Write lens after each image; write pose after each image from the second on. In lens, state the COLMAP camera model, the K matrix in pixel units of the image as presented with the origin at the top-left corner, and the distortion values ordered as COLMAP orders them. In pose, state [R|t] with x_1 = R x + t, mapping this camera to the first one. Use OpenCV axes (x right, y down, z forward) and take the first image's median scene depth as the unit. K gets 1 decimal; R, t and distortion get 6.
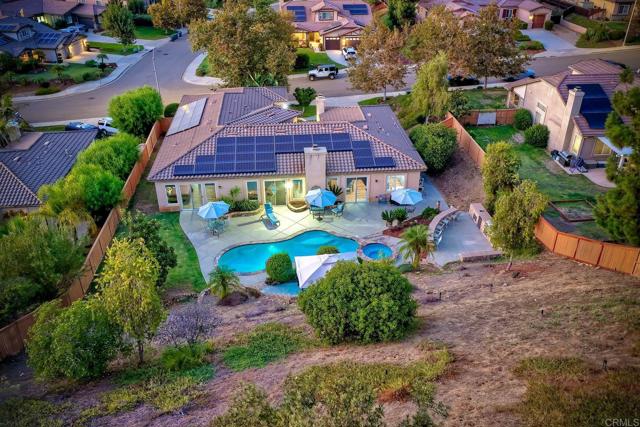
lens RADIAL K [[531.8, 0, 320.3], [0, 531.8, 212.5], [0, 0, 1]] dist [-0.015066, 0.036528]
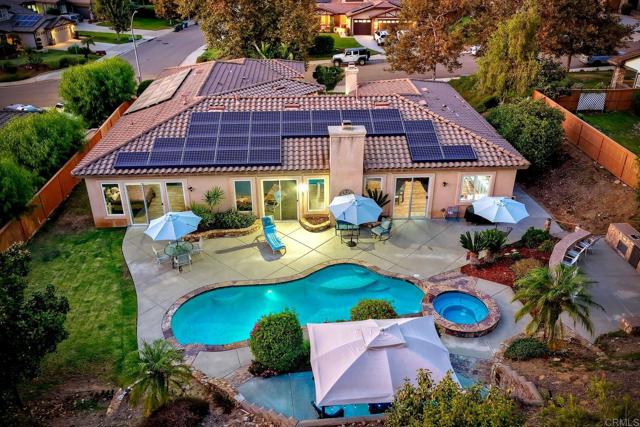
lens RADIAL K [[531.8, 0, 320.5], [0, 531.8, 212.4], [0, 0, 1]] dist [-0.015066, 0.036528]
pose [[0.999227, 0.018347, -0.034764, -0.015558], [-0.019560, 0.999200, -0.034882, -0.001988], [0.034096, 0.035535, 0.998787, 0.368207]]
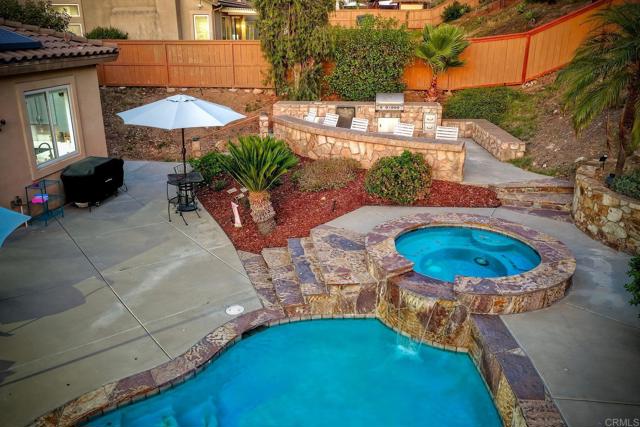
lens RADIAL K [[531.8, 0, 321.7], [0, 531.8, 211.0], [0, 0, 1]] dist [-0.015066, 0.036528]
pose [[0.217302, -0.318238, 0.922770, -0.075167], [0.485380, 0.855424, 0.180711, -0.003374], [-0.846869, 0.408625, 0.340352, 0.799077]]
